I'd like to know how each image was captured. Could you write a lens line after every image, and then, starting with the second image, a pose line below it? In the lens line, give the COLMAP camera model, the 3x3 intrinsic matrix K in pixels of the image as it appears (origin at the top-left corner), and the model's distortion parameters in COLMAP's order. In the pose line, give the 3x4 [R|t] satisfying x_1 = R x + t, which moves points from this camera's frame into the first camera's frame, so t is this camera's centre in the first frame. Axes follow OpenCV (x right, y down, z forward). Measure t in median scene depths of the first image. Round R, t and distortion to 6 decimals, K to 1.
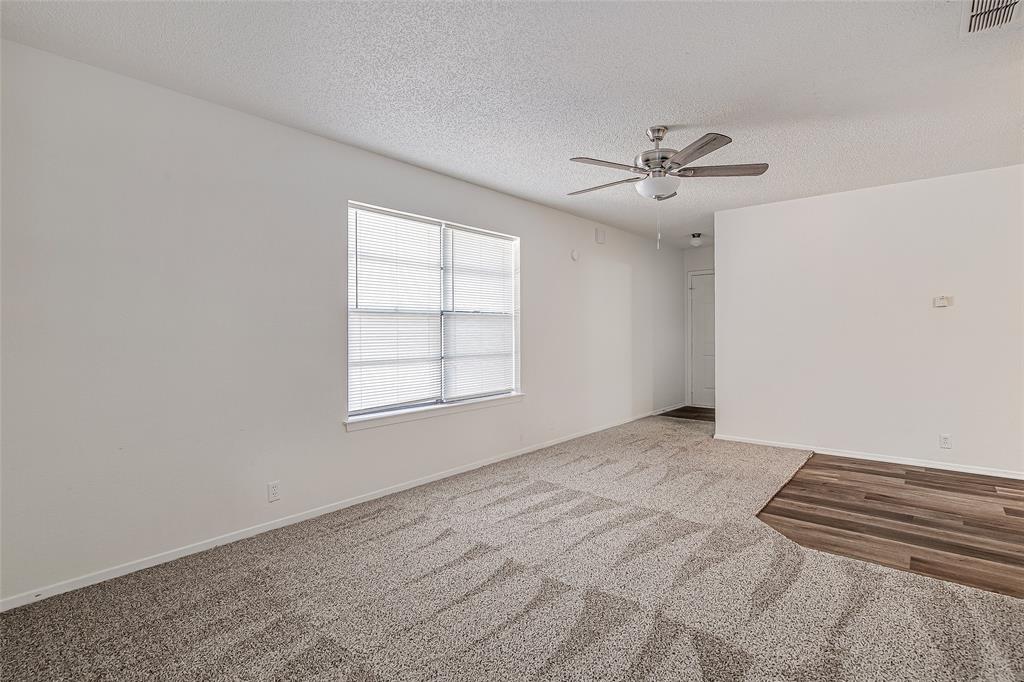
lens RADIAL K [[501.8, 0, 512.4], [0, 501.8, 346.4], [0, 0, 1]] dist [-0.003398, -0.000979]
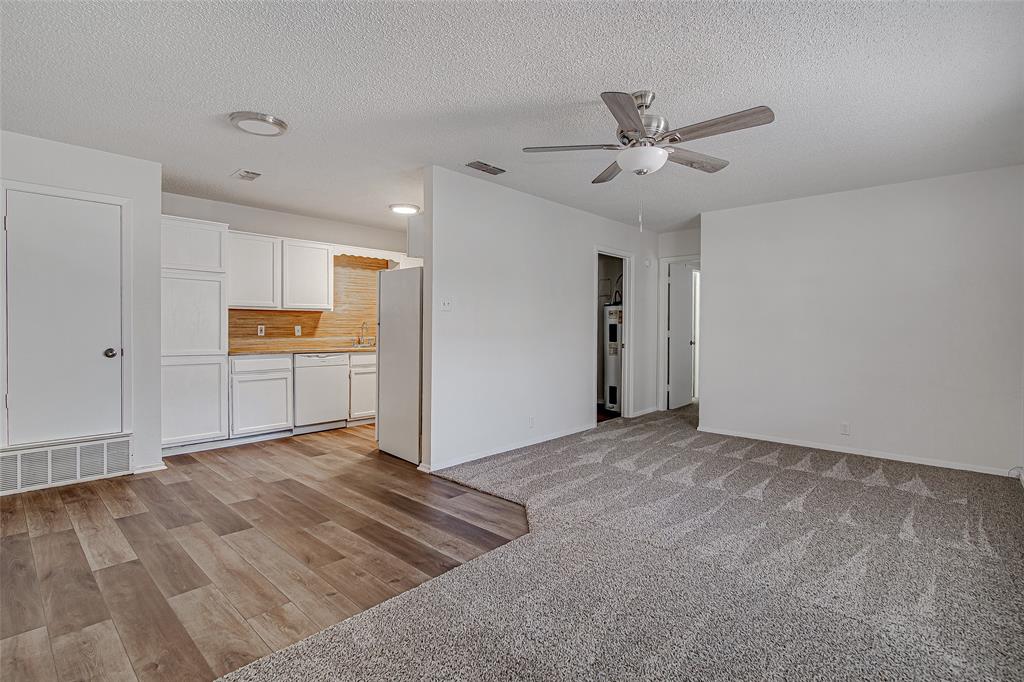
lens RADIAL K [[485.8, 0, 512.1], [0, 485.8, 325.7], [0, 0, 1]] dist [-0.000844, -0.000170]
pose [[-0.999350, -0.002232, 0.035988, 0.506369], [-0.001348, 0.999697, 0.024580, -0.054979], [-0.036032, 0.024515, -0.999050, 1.940362]]
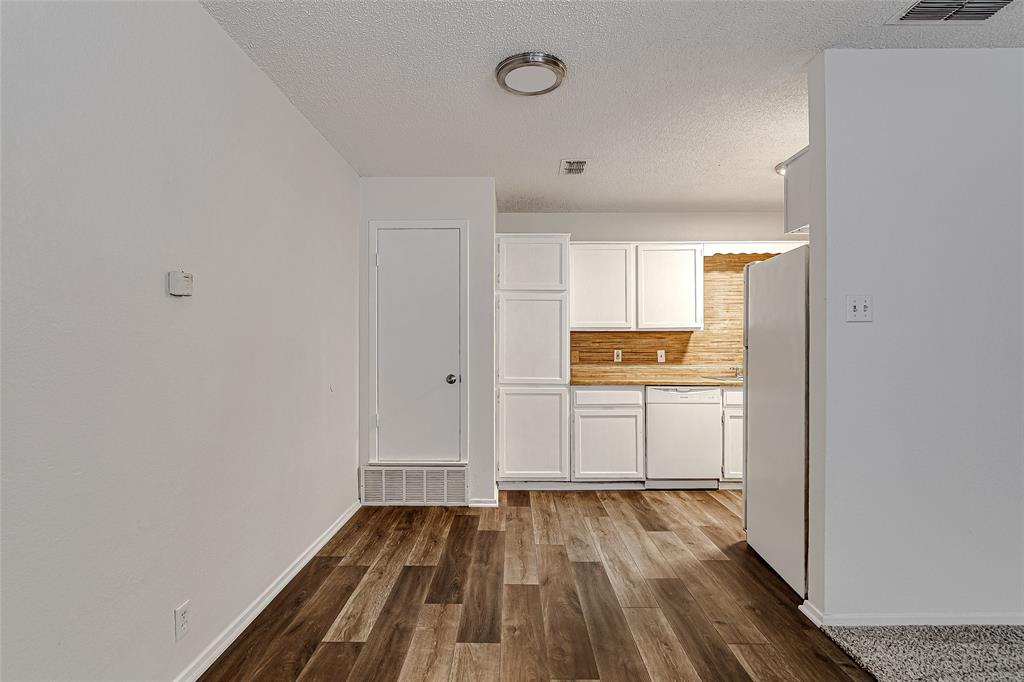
lens RADIAL K [[501.8, 0, 512.4], [0, 501.8, 346.4], [0, 0, 1]] dist [-0.003398, -0.000979]
pose [[-0.649129, 0.006264, 0.760653, 0.514447], [0.022596, 0.999684, 0.011051, -0.046276], [-0.760343, 0.024362, -0.649065, 1.451753]]
